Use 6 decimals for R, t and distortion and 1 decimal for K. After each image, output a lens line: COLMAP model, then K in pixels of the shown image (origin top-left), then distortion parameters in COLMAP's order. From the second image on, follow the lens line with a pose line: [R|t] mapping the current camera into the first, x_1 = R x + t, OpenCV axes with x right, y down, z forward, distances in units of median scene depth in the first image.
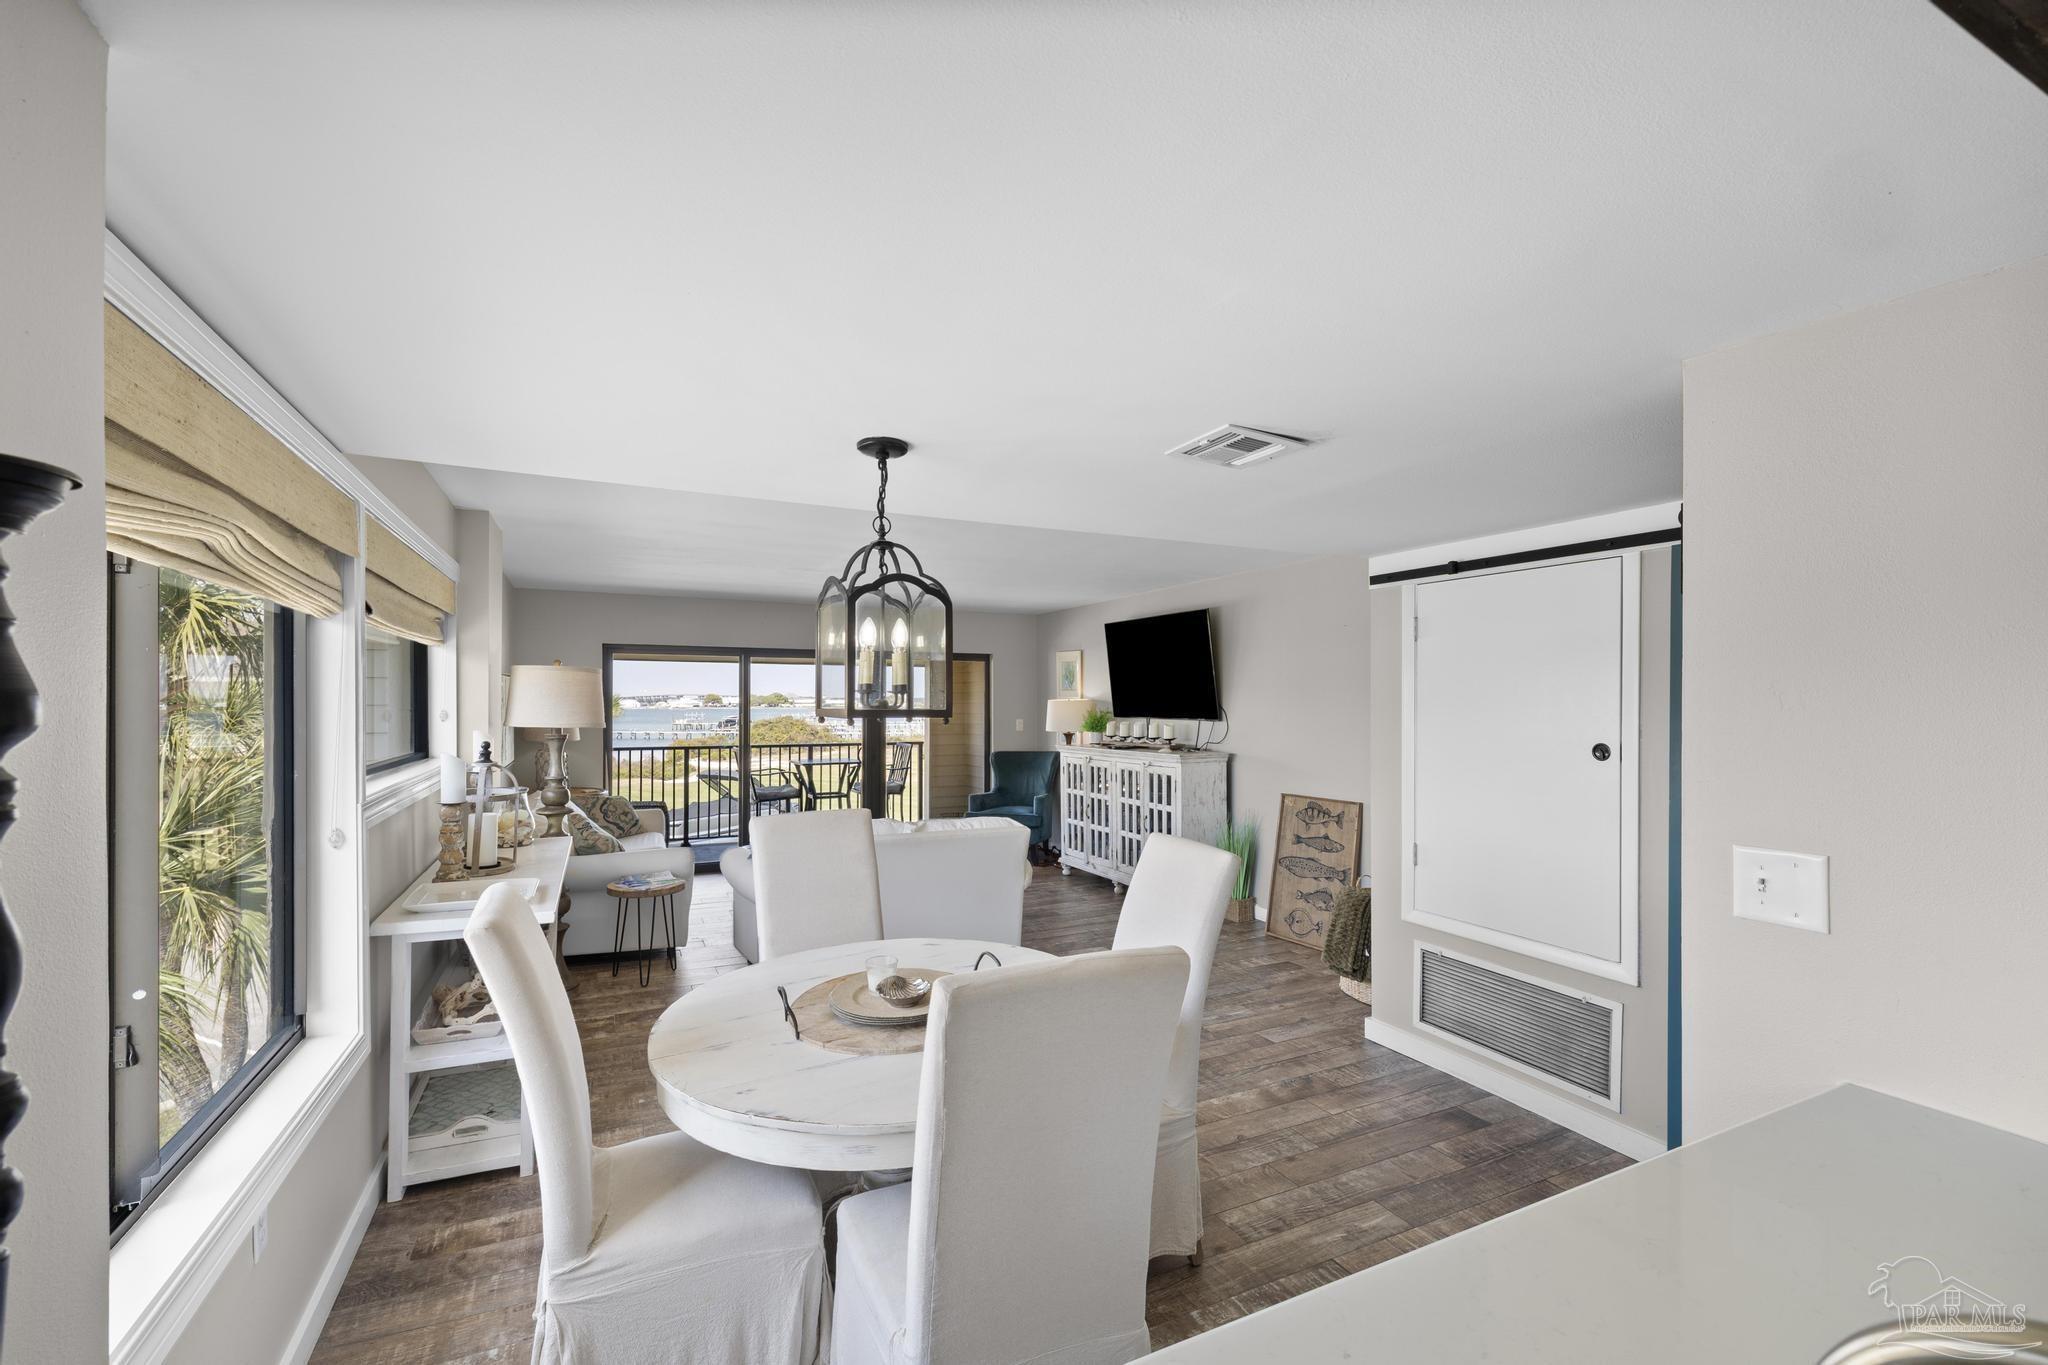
lens RADIAL K [[861.6, 0, 1011.9], [0, 861.6, 698.4], [0, 0, 1]] dist [-0.000259, 0.000036]
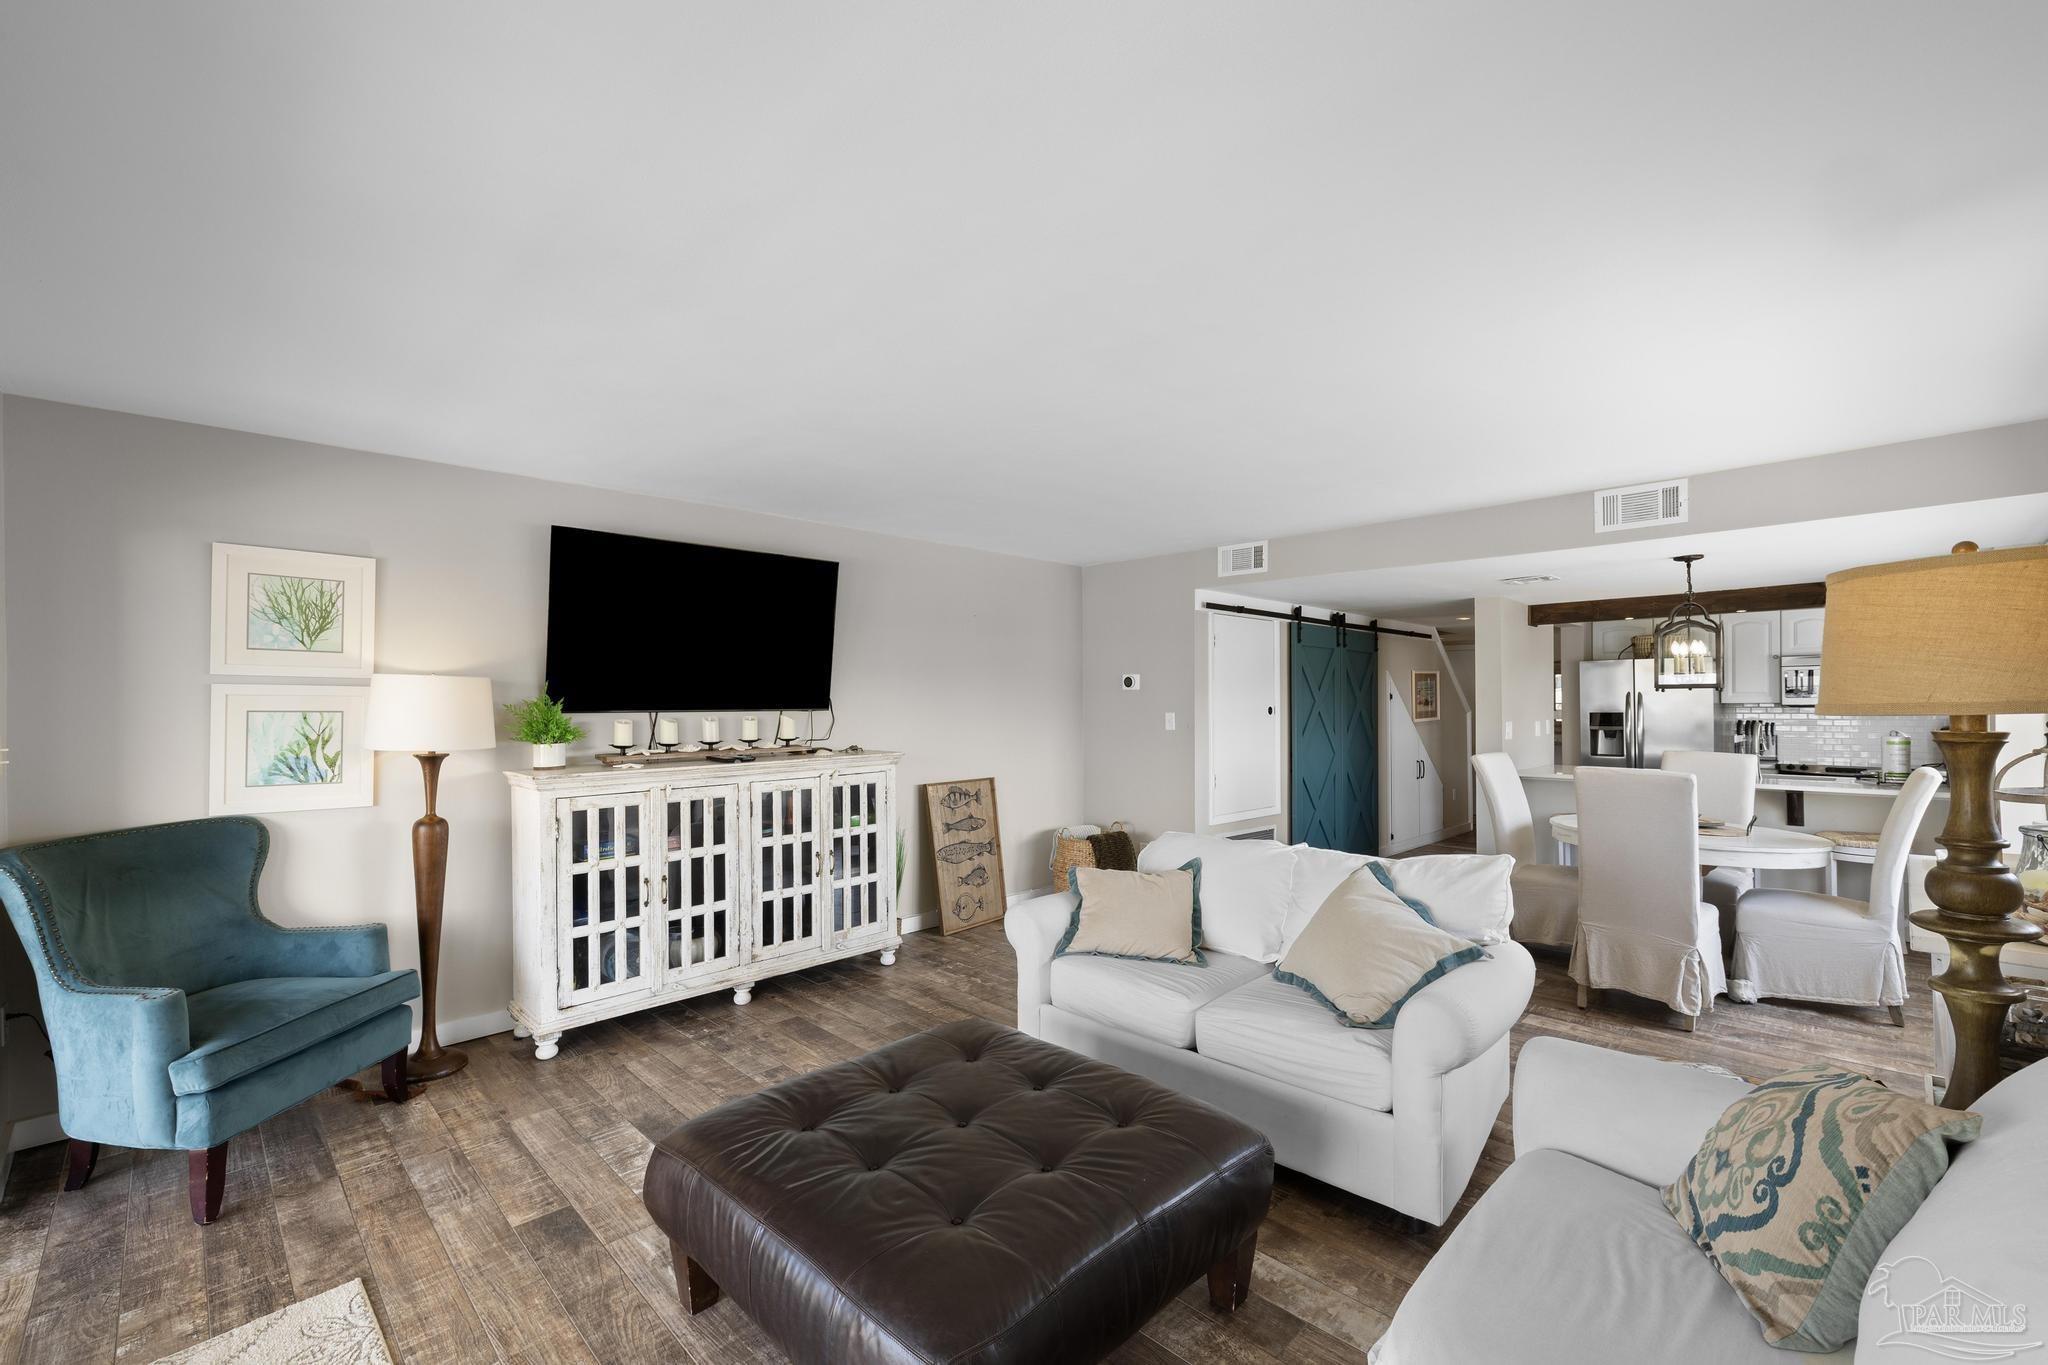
lens RADIAL K [[868.1, 0, 1012.0], [0, 868.1, 697.8], [0, 0, 1]] dist [0.002310, 0.000497]
pose [[-0.327068, 0.005372, 0.944986, -0.532714], [0.002179, 0.999985, -0.004930, 0.018789], [-0.944998, 0.000447, -0.327075, 1.072832]]
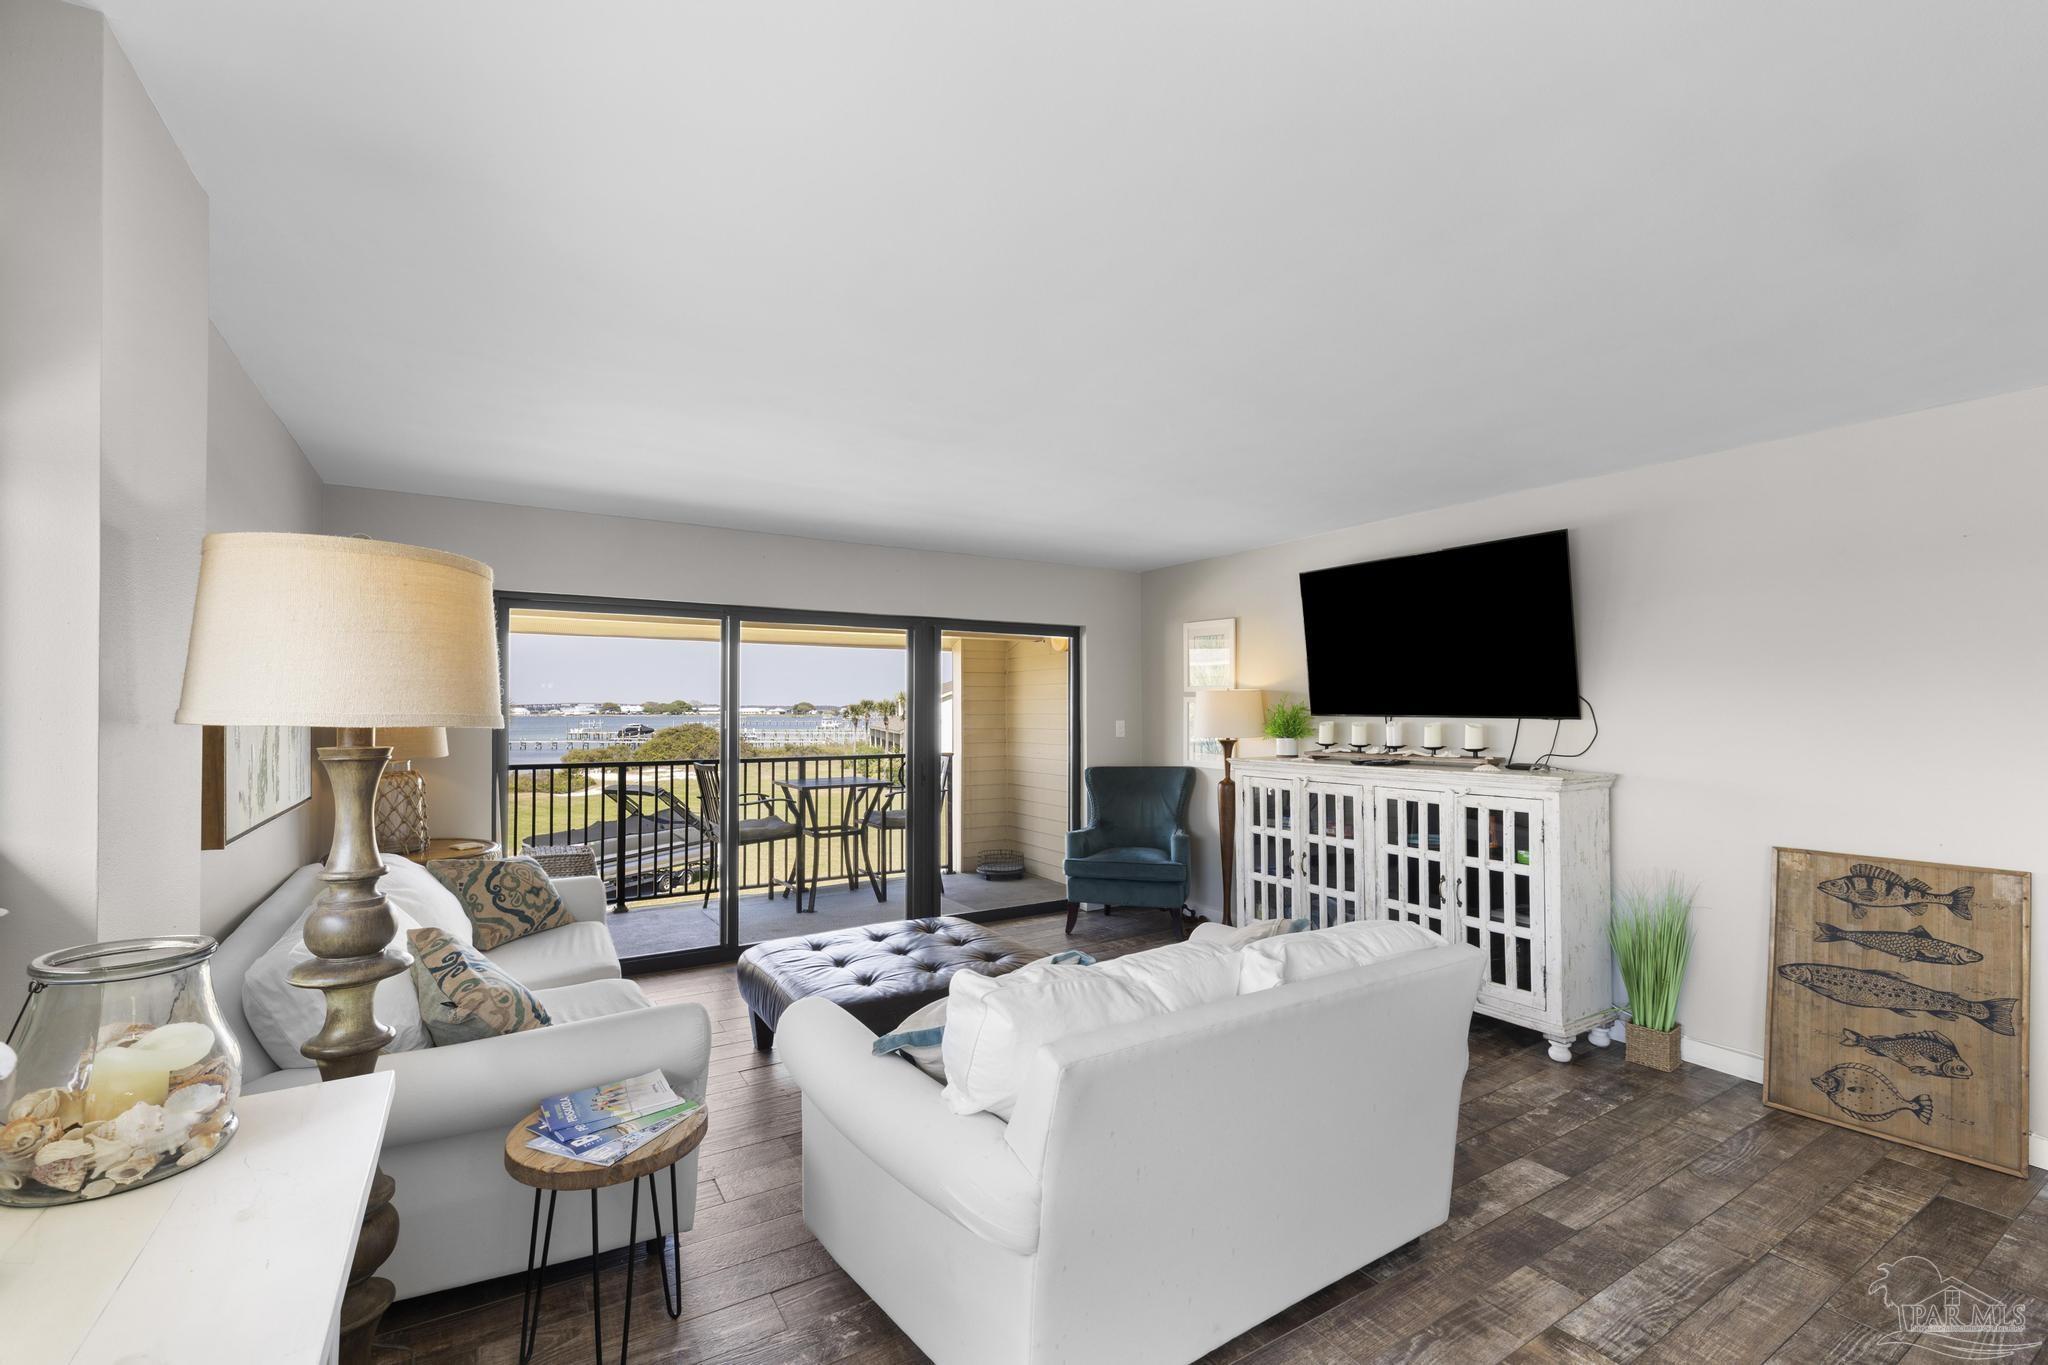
lens RADIAL K [[868.1, 0, 1012.0], [0, 868.1, 697.8], [0, 0, 1]] dist [0.002310, 0.000497]
pose [[0.995151, 0.001362, 0.098351, -0.205577], [-0.000467, 0.999958, -0.009122, 0.016893], [-0.098359, 0.009031, 0.995110, 0.428172]]
